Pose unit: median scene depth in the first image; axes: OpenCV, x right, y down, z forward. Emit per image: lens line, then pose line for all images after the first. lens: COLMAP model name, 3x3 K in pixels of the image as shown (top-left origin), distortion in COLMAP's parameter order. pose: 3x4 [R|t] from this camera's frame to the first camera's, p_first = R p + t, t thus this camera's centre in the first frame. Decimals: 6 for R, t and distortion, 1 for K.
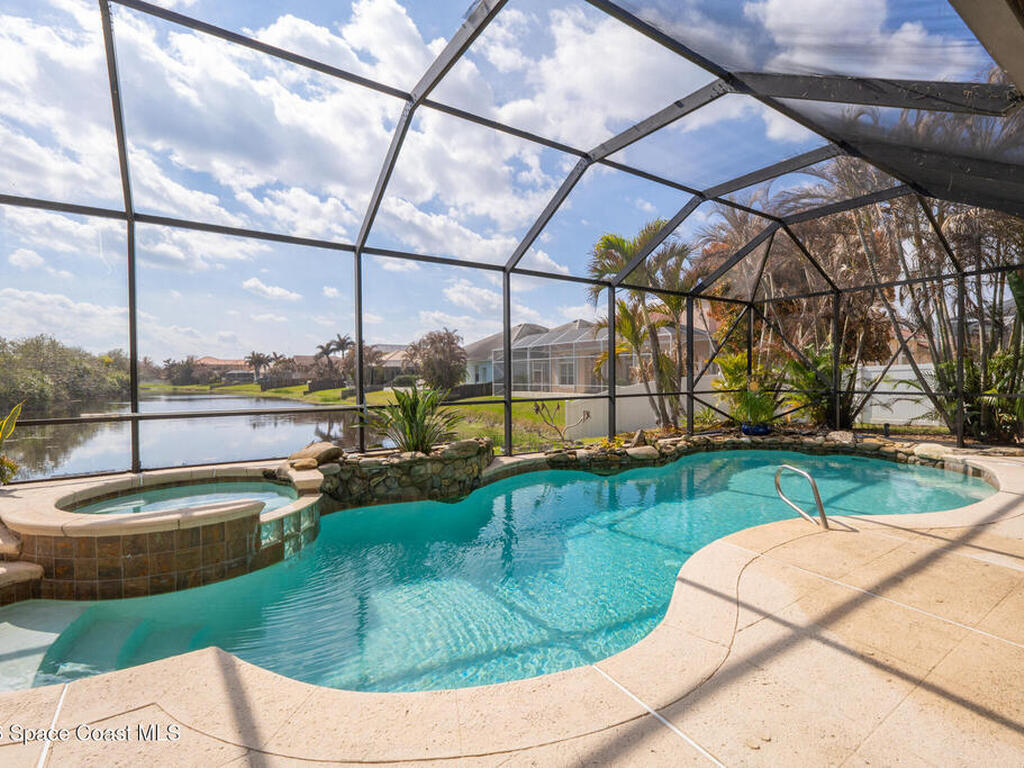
lens RADIAL K [[485.0, 0, 512.0], [0, 485.0, 384.0], [0, 0, 1]] dist [0.008547, 0.000296]
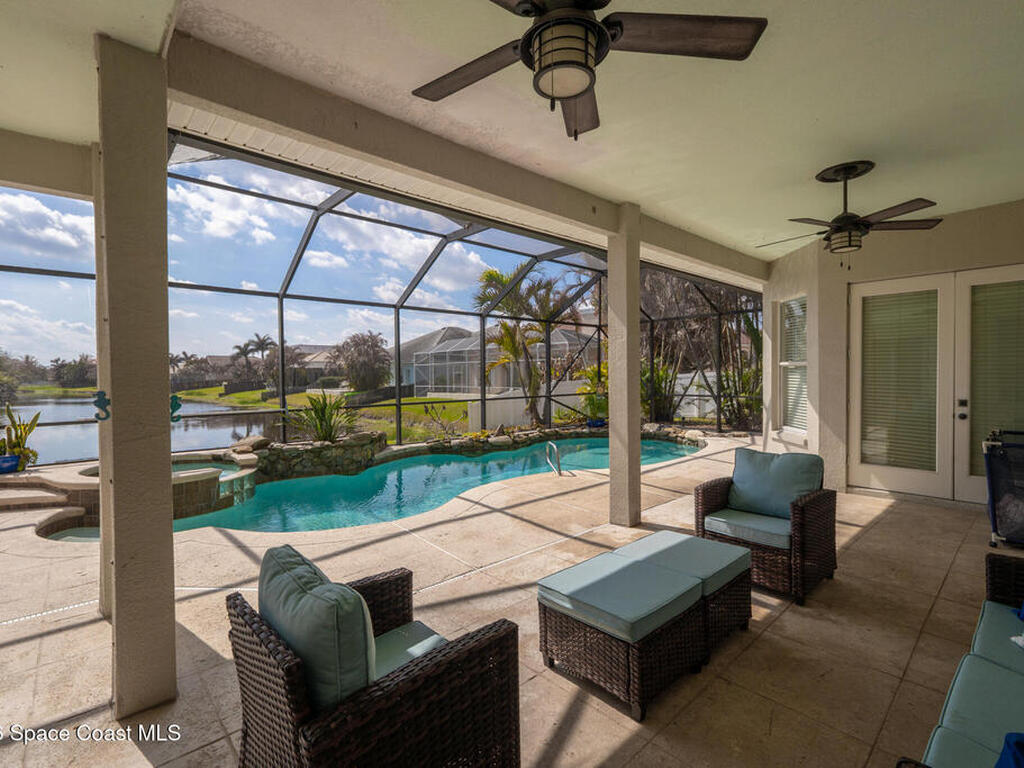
lens RADIAL K [[485.0, 0, 512.0], [0, 485.0, 384.0], [0, 0, 1]] dist [0.008547, 0.000296]
pose [[0.990190, -0.004682, 0.139652, 0.105082], [0.004570, 0.999989, 0.001126, -0.019506], [-0.139655, -0.000477, 0.990200, -0.345527]]
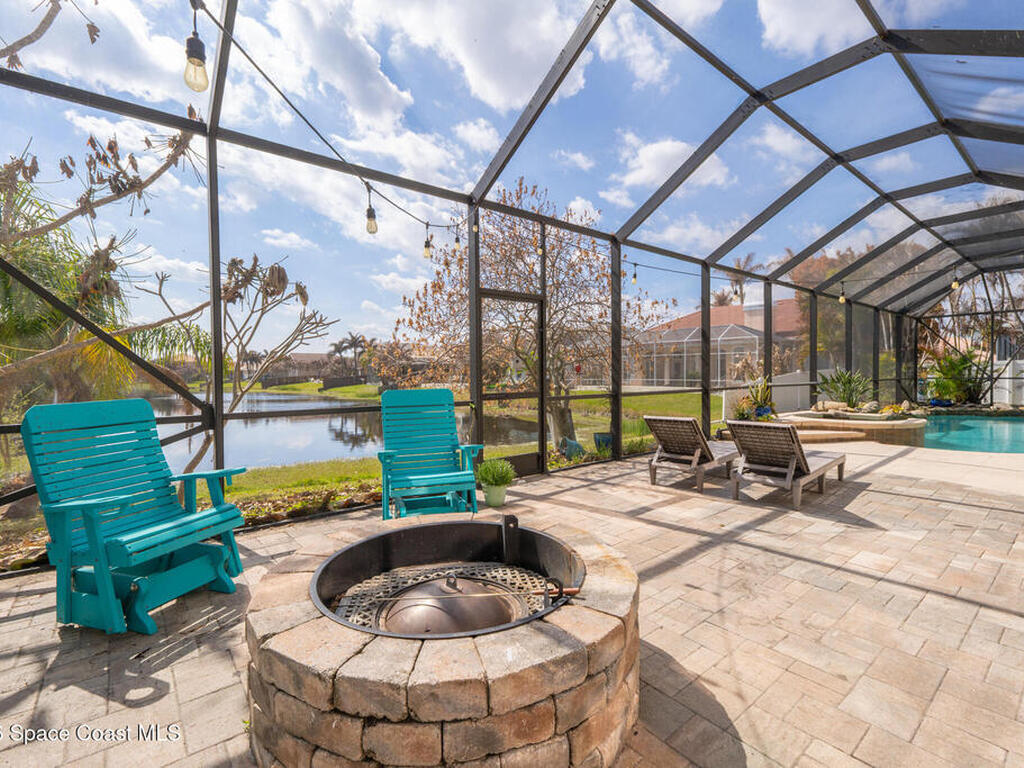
lens RADIAL K [[485.0, 0, 512.0], [0, 485.0, 384.0], [0, 0, 1]] dist [0.008547, 0.000296]
pose [[0.997289, 0.002540, 0.073538, -1.018719], [-0.002612, 0.999996, 0.000891, 0.047077], [-0.073535, -0.001080, 0.997292, -0.483044]]
